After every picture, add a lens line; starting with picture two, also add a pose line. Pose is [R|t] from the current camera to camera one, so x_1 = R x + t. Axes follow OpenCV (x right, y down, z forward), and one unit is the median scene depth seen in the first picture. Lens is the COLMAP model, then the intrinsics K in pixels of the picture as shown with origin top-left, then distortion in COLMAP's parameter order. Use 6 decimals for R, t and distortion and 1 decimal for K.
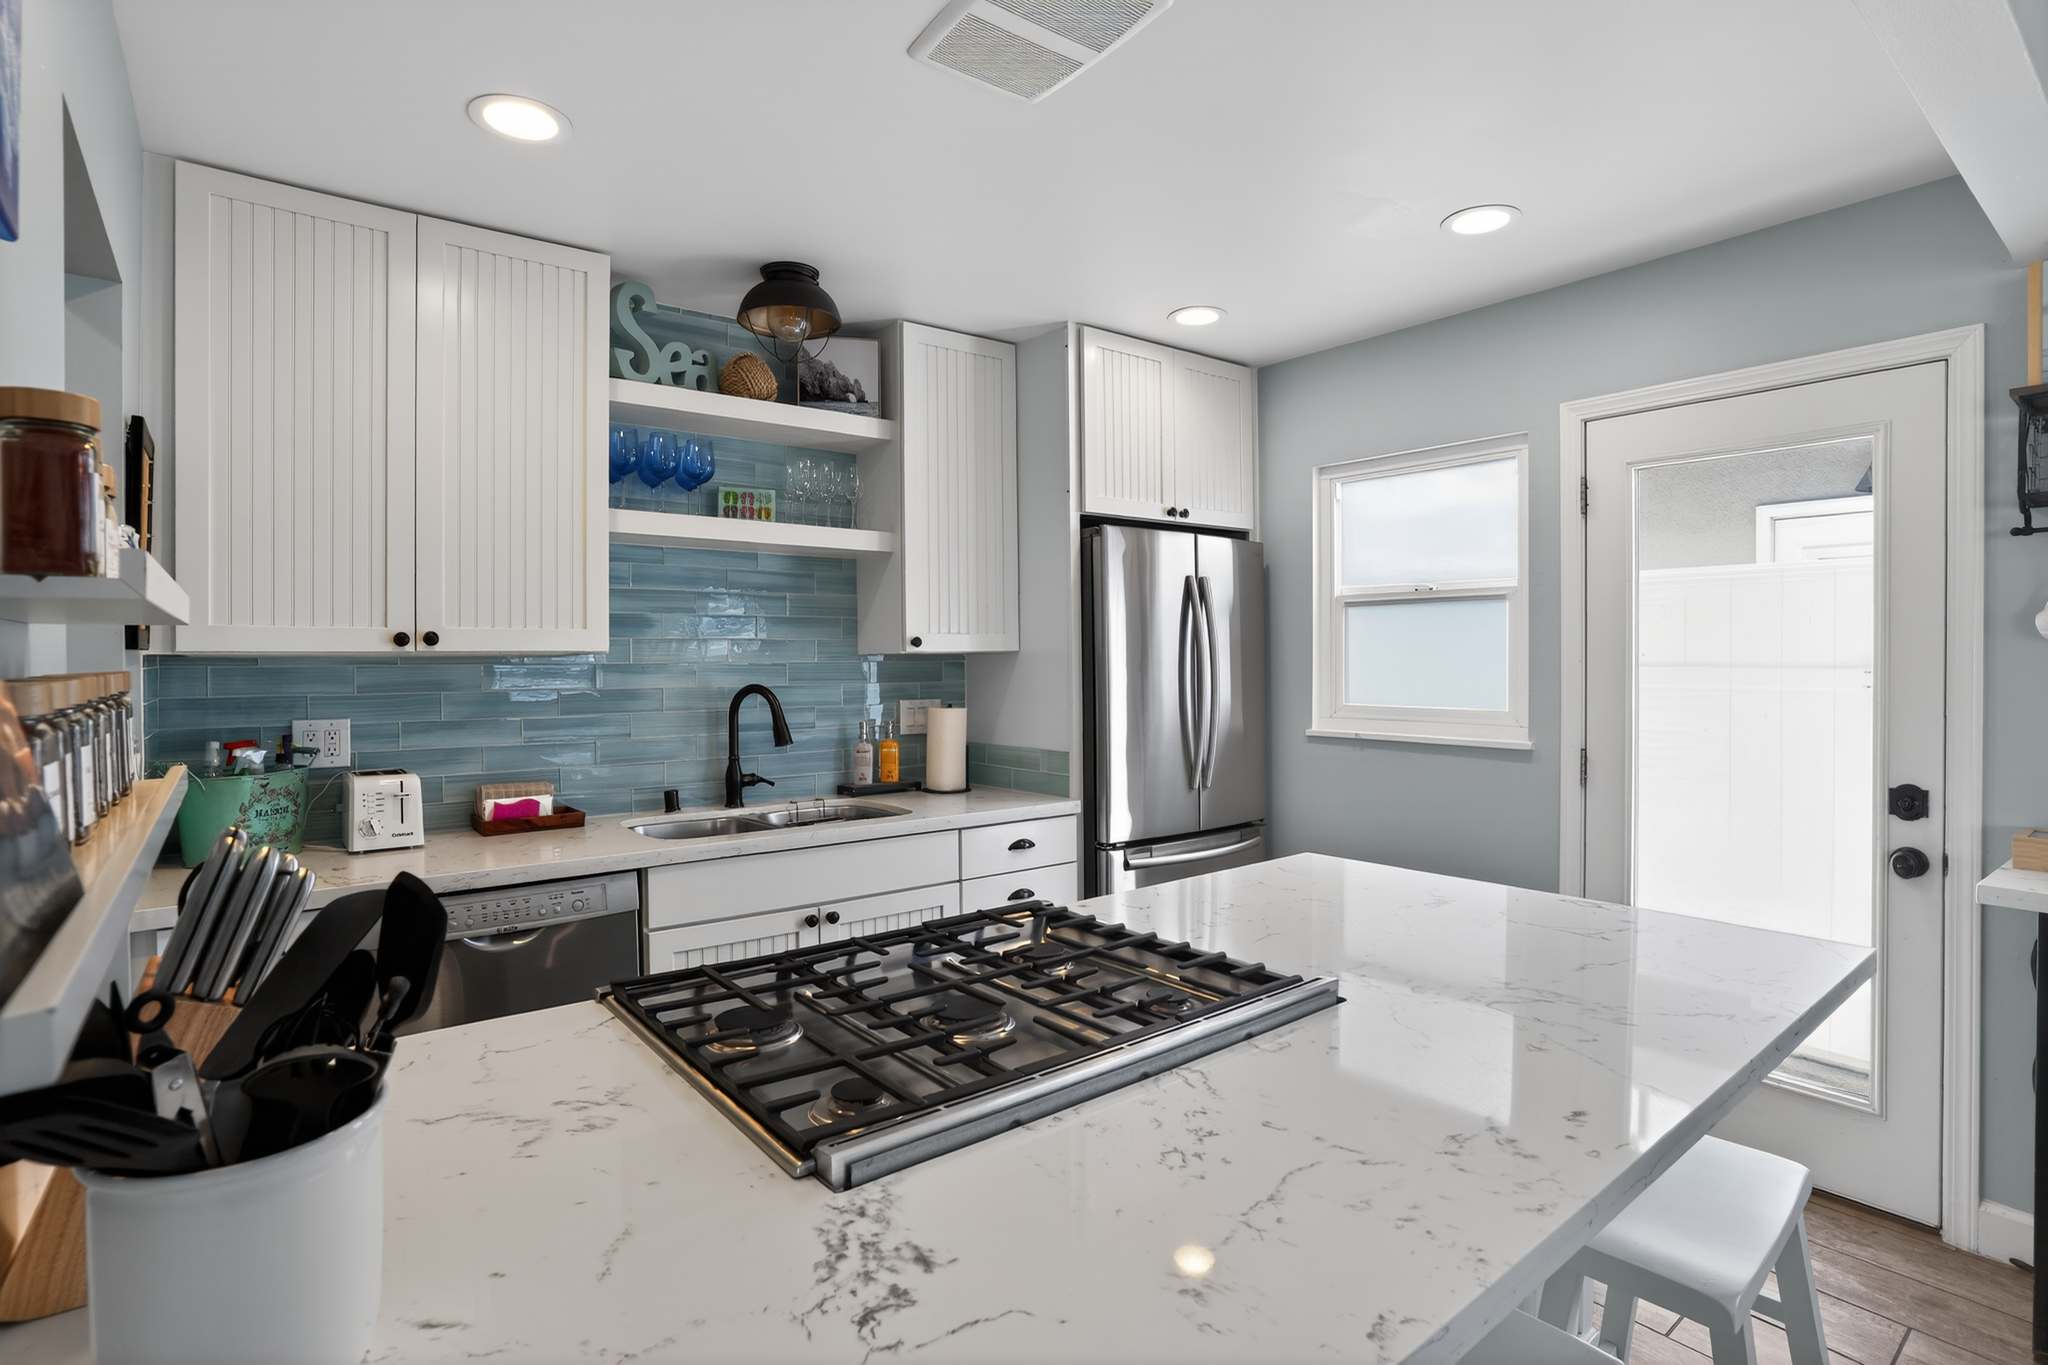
lens RADIAL K [[1013.0, 0, 1026.4], [0, 1013.0, 662.4], [0, 0, 1]] dist [-0.073173, 0.031505]
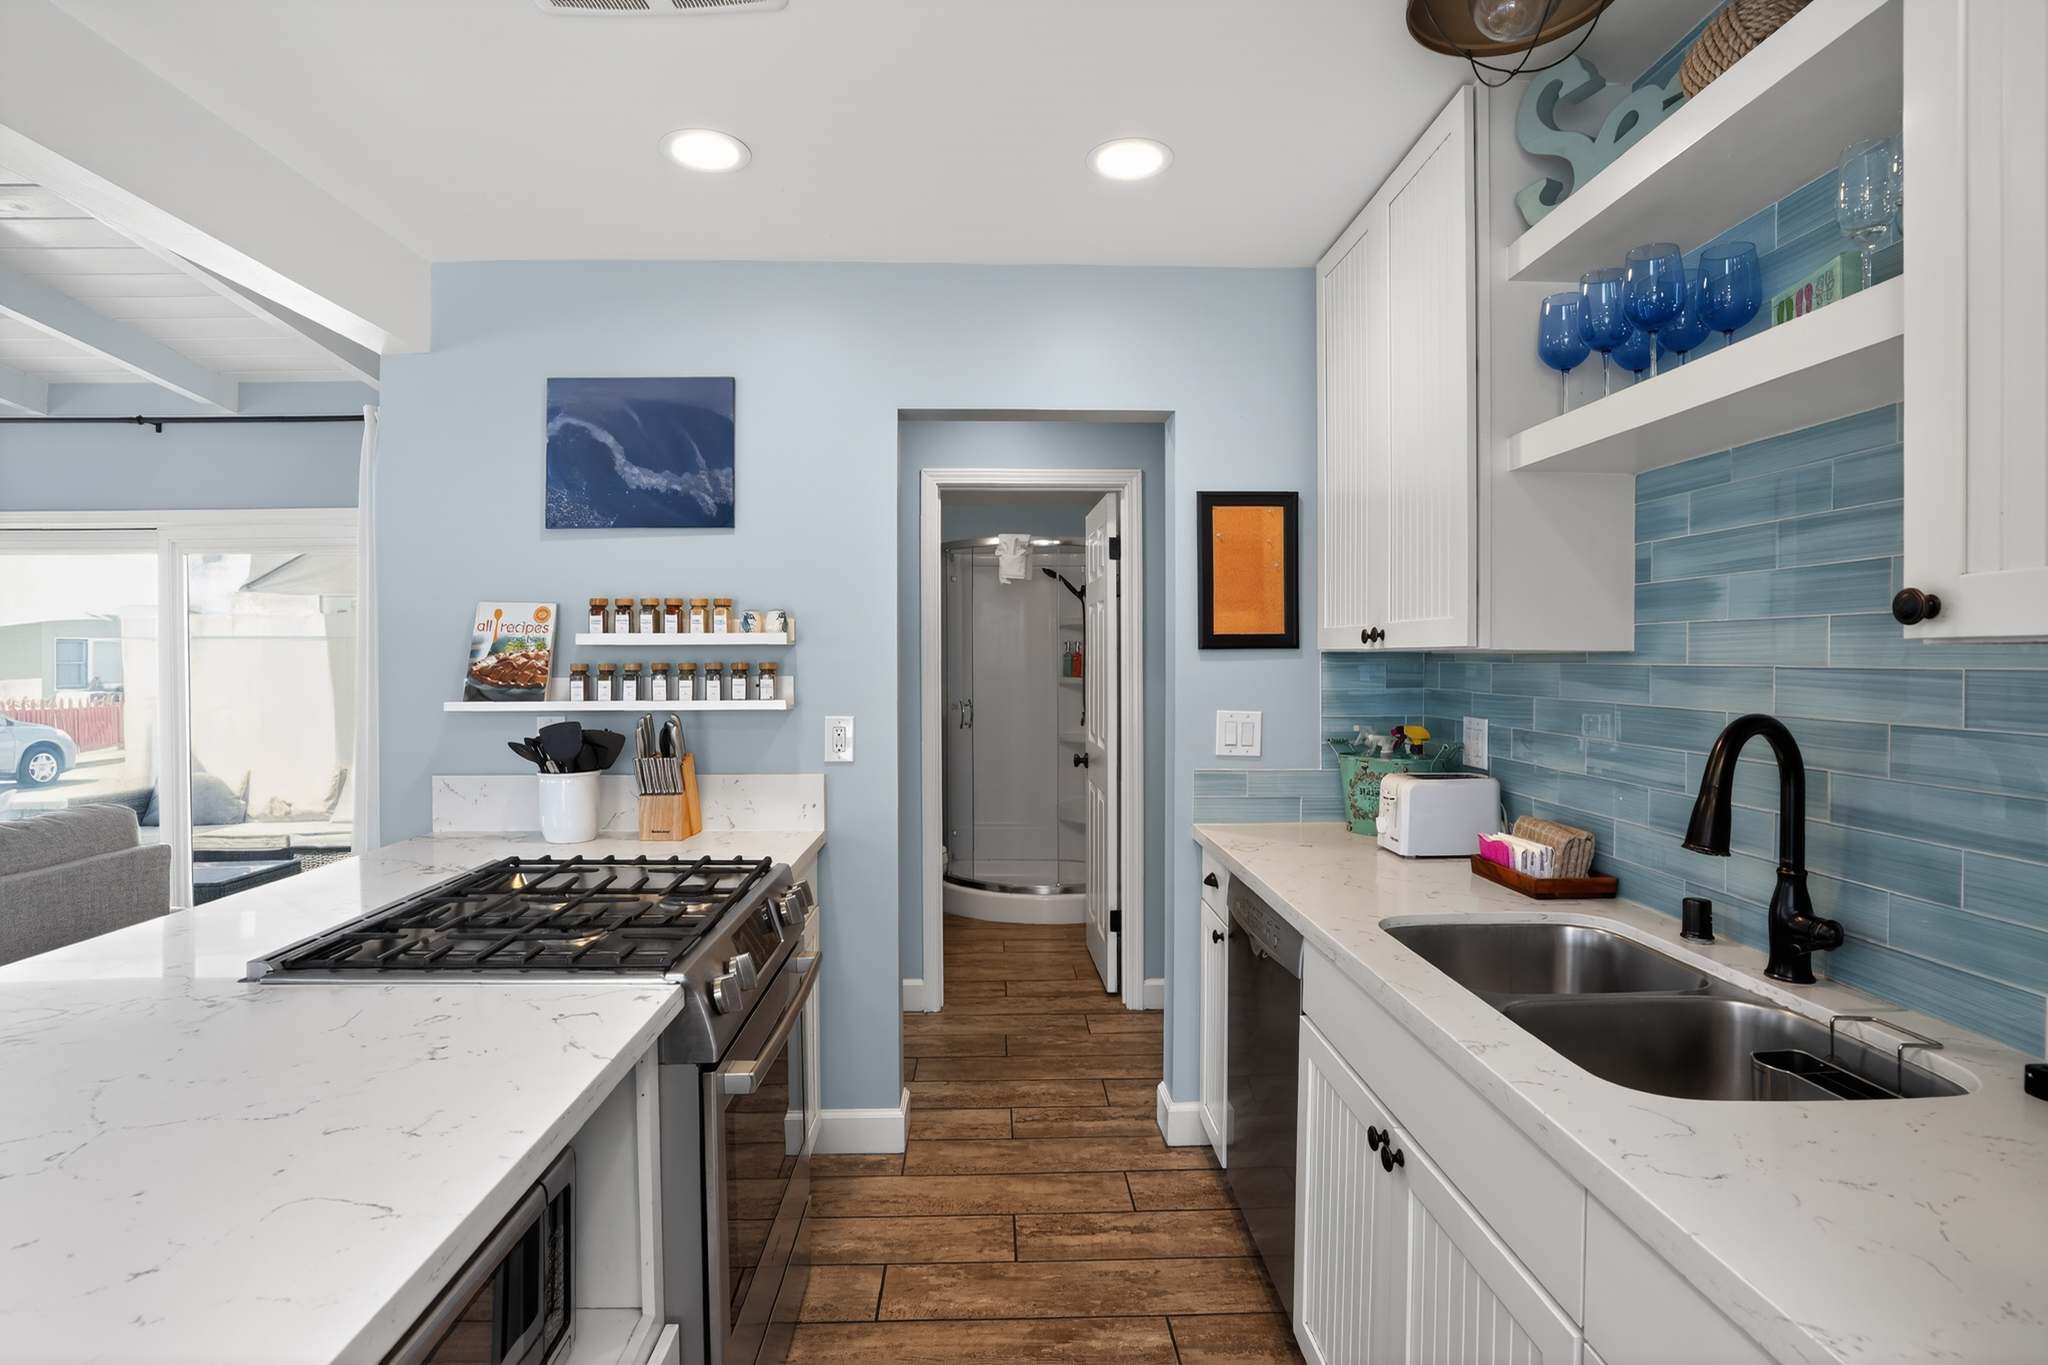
lens RADIAL K [[1032.8, 0, 1026.2], [0, 1032.8, 661.8], [0, 0, 1]] dist [-0.078641, 0.038384]
pose [[-0.599285, 0.011066, -0.800459, 0.306932], [0.000883, 0.999913, 0.013162, -0.009393], [0.800535, 0.007181, -0.599243, 1.068034]]
